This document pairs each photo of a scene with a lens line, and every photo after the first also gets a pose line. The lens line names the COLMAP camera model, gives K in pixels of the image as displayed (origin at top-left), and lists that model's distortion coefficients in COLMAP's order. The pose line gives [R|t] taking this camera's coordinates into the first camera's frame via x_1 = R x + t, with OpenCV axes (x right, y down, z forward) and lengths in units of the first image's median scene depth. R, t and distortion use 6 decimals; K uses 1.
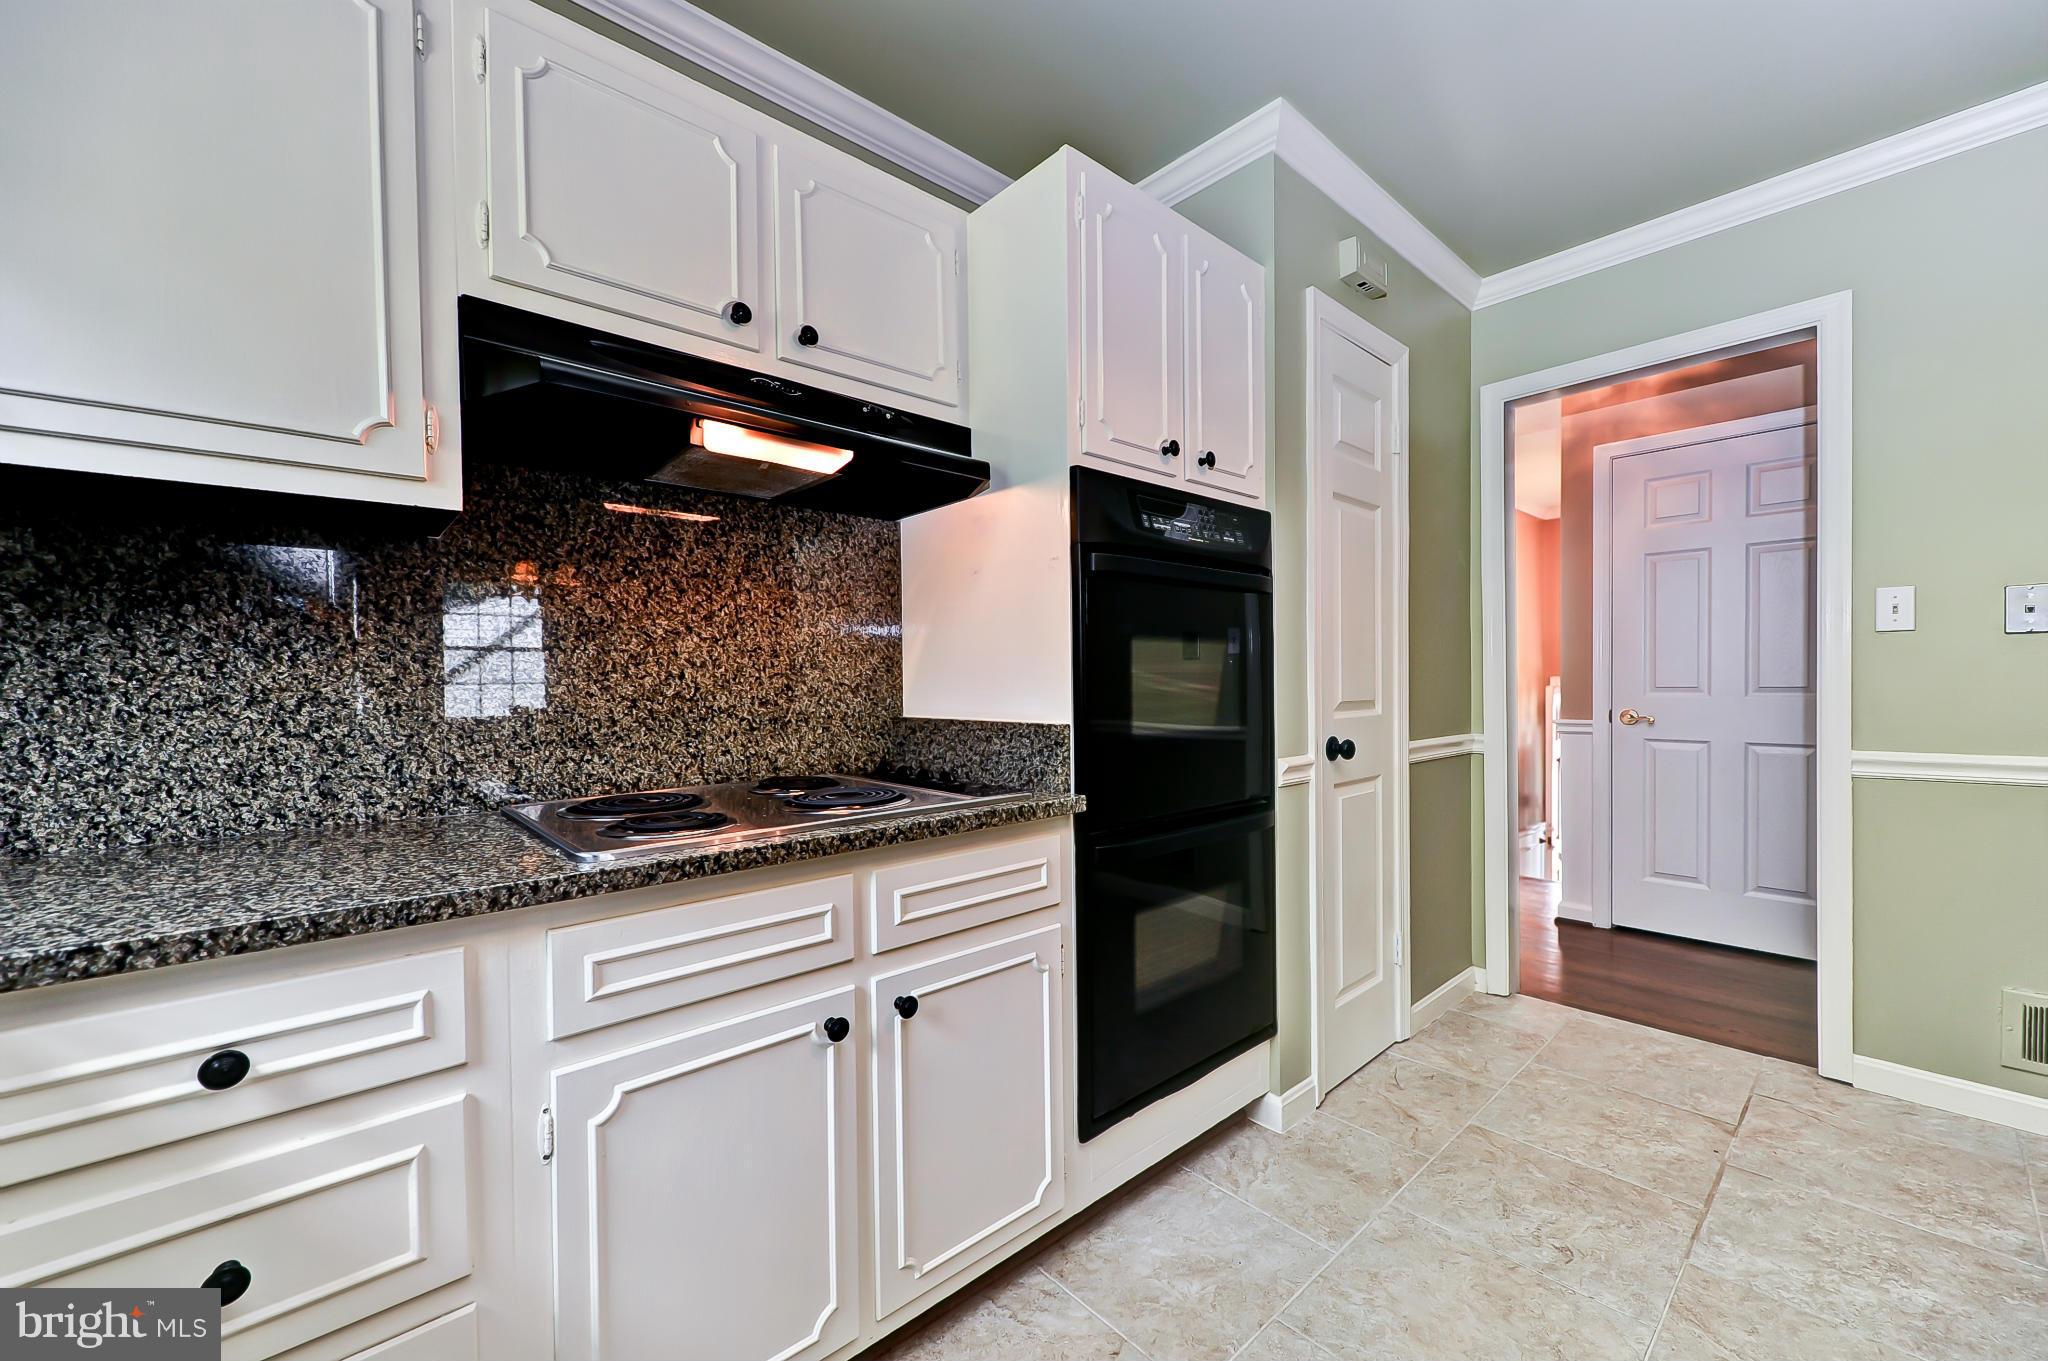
lens RADIAL K [[799.1, 0, 1022.9], [0, 799.1, 692.0], [0, 0, 1]] dist [0.001188, -0.000503]
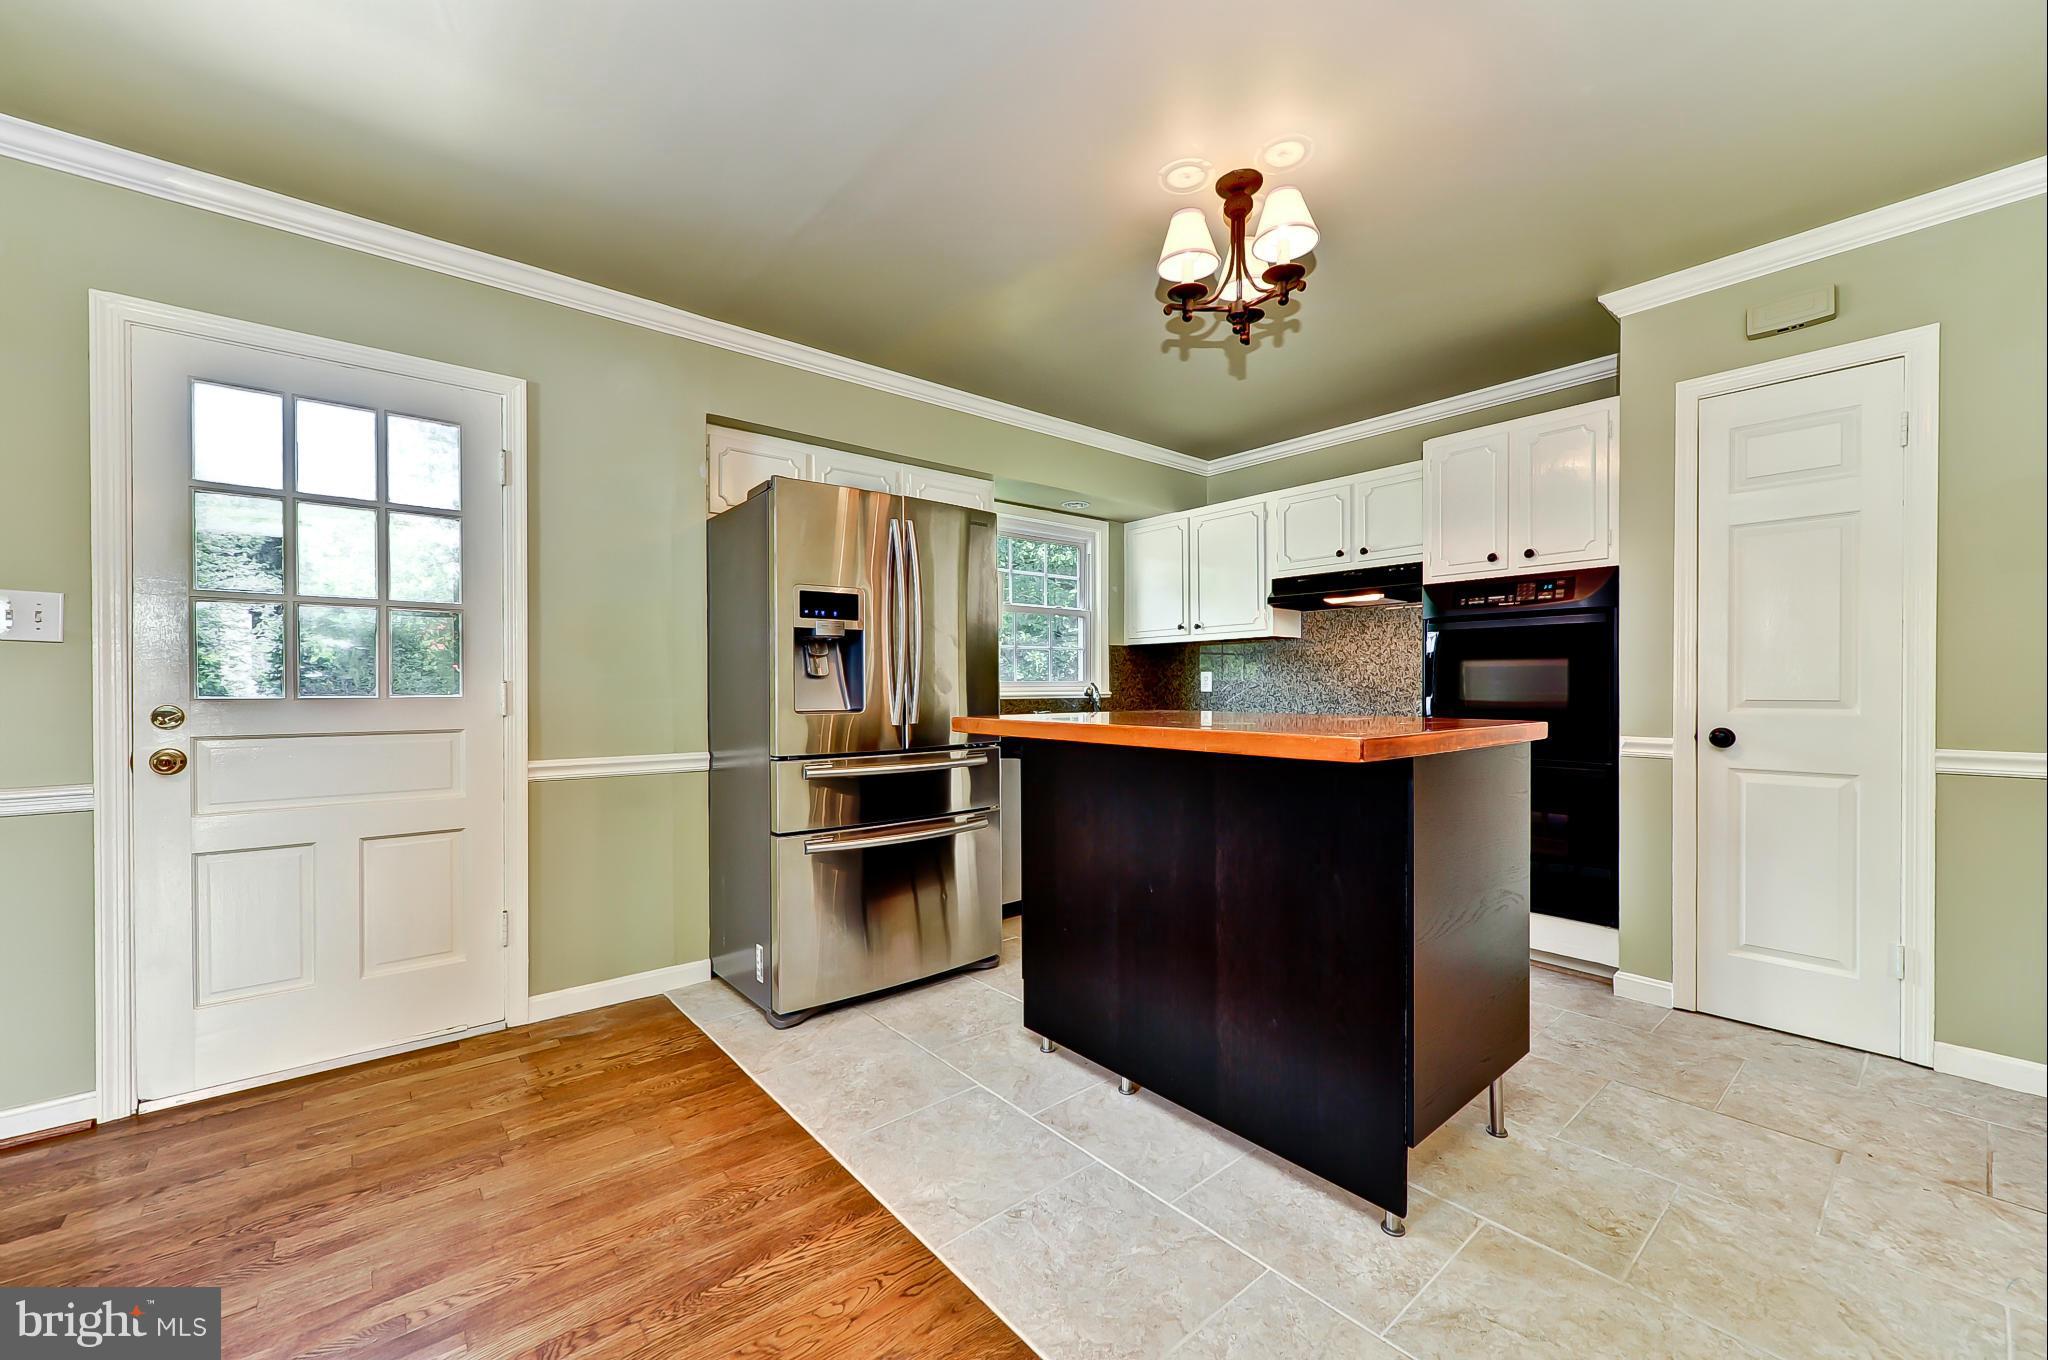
lens RADIAL K [[799.1, 0, 1022.9], [0, 799.1, 691.5], [0, 0, 1]] dist [0.001188, -0.000503]
pose [[-0.030745, 0.019721, -0.999333, 2.061397], [-0.006503, 0.999780, 0.019930, -0.022024], [0.999506, 0.007111, -0.030610, -0.038300]]
